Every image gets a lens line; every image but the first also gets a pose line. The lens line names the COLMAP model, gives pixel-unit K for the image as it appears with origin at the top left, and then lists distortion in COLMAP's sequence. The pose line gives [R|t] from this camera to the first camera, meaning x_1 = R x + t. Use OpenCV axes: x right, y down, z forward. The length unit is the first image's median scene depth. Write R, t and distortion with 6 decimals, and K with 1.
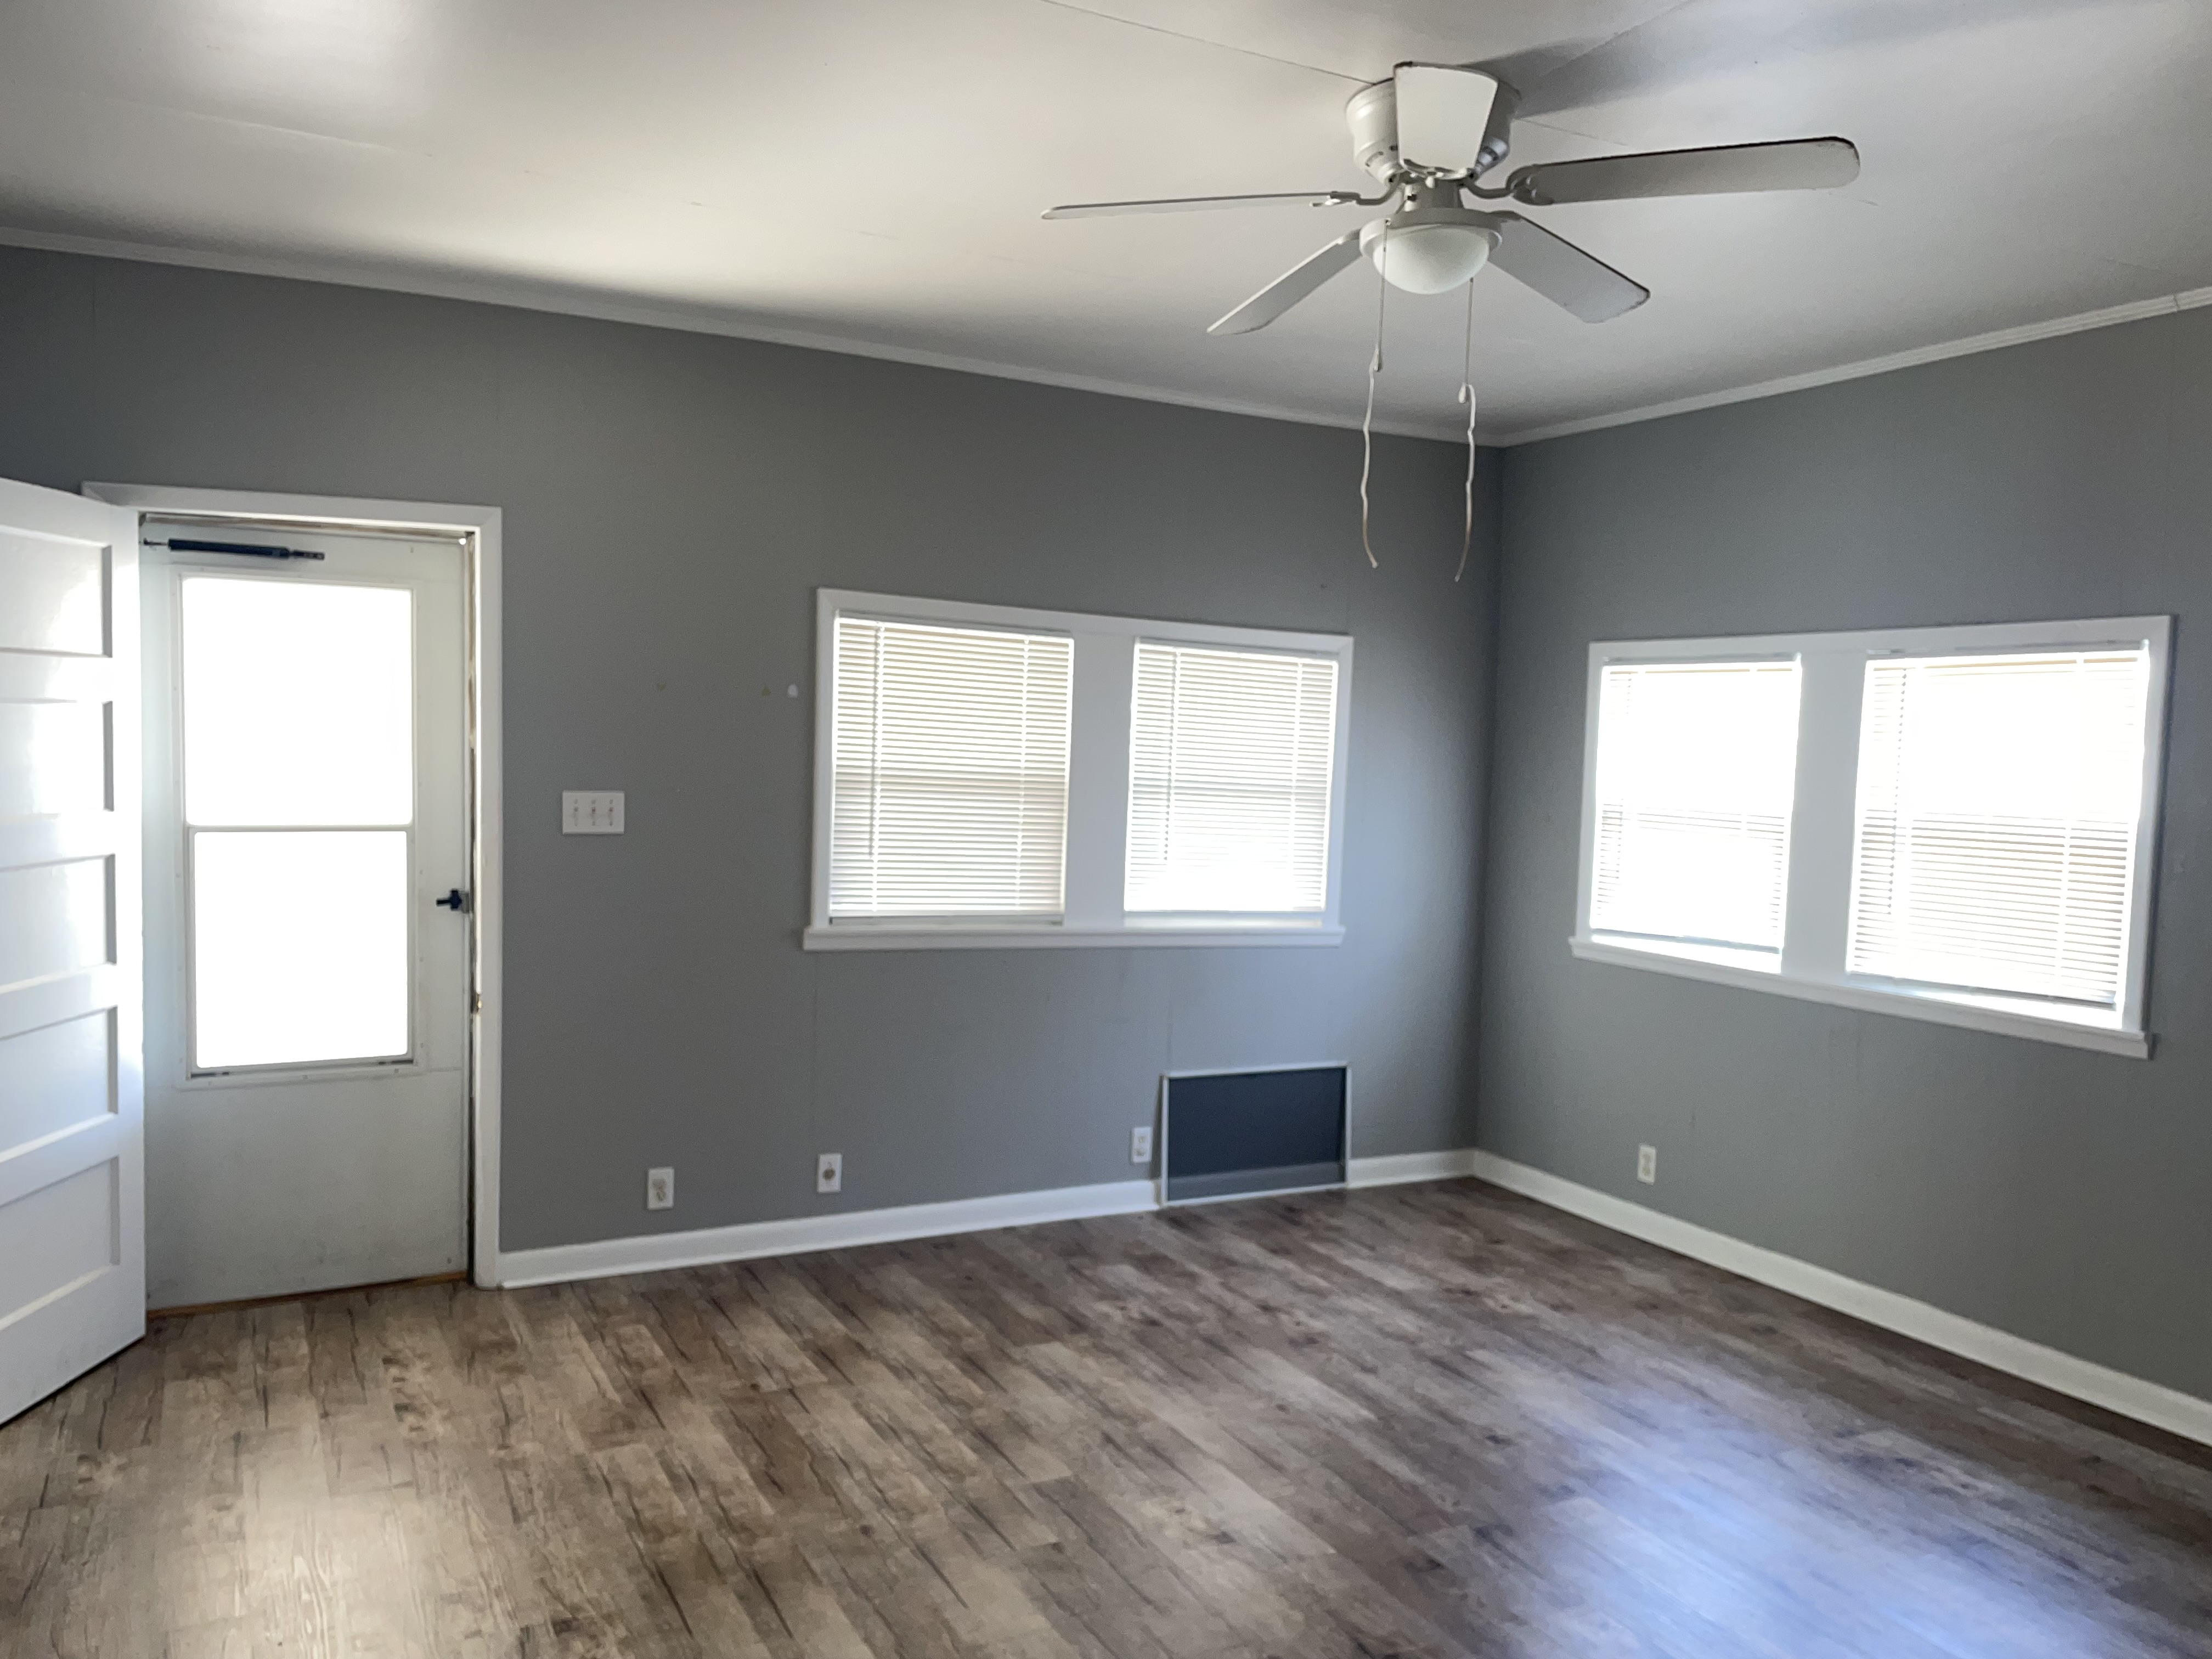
lens RADIAL K [[1689.7, 0, 1107.8], [0, 1689.7, 834.5], [0, 0, 1]] dist [0.039380, -0.022747]
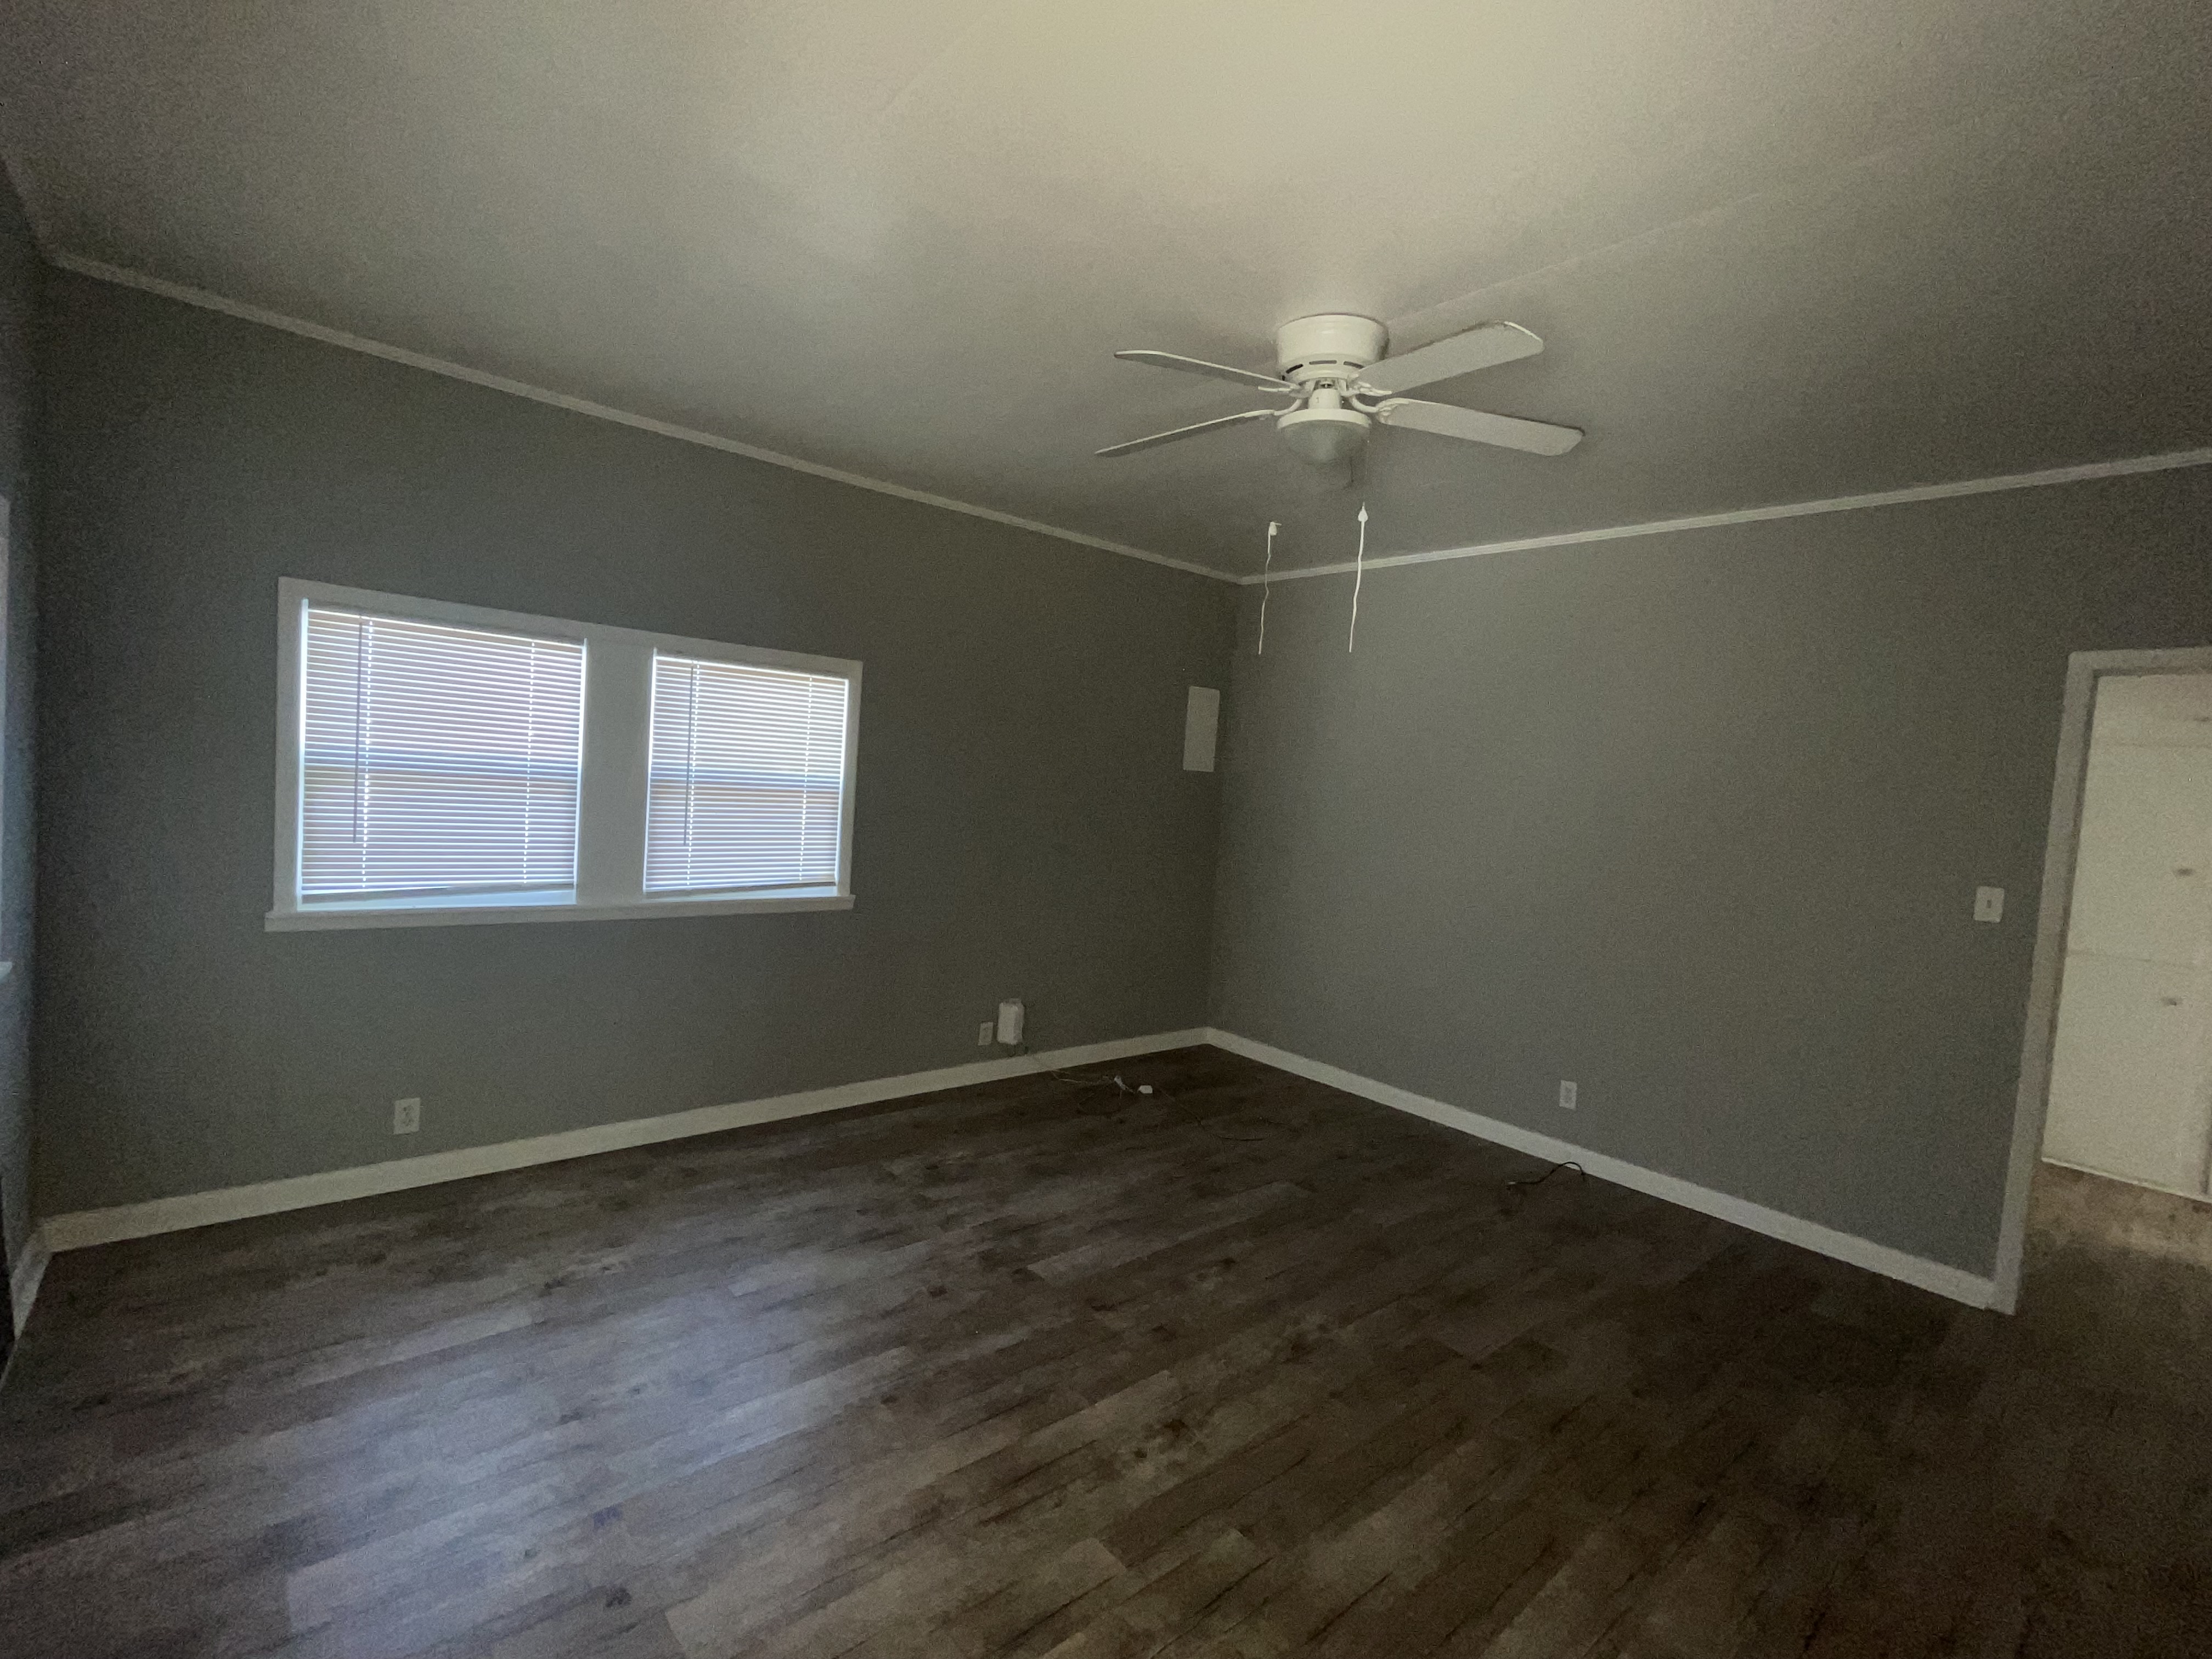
lens RADIAL K [[987.1, 0, 1109.3], [0, 987.1, 829.9], [0, 0, 1]] dist [-0.001211, 0.000174]
pose [[-0.233497, -0.101144, 0.967083, -0.381699], [-0.024489, 0.994871, 0.098138, -0.050891], [-0.972049, -0.000768, -0.234777, 0.832974]]
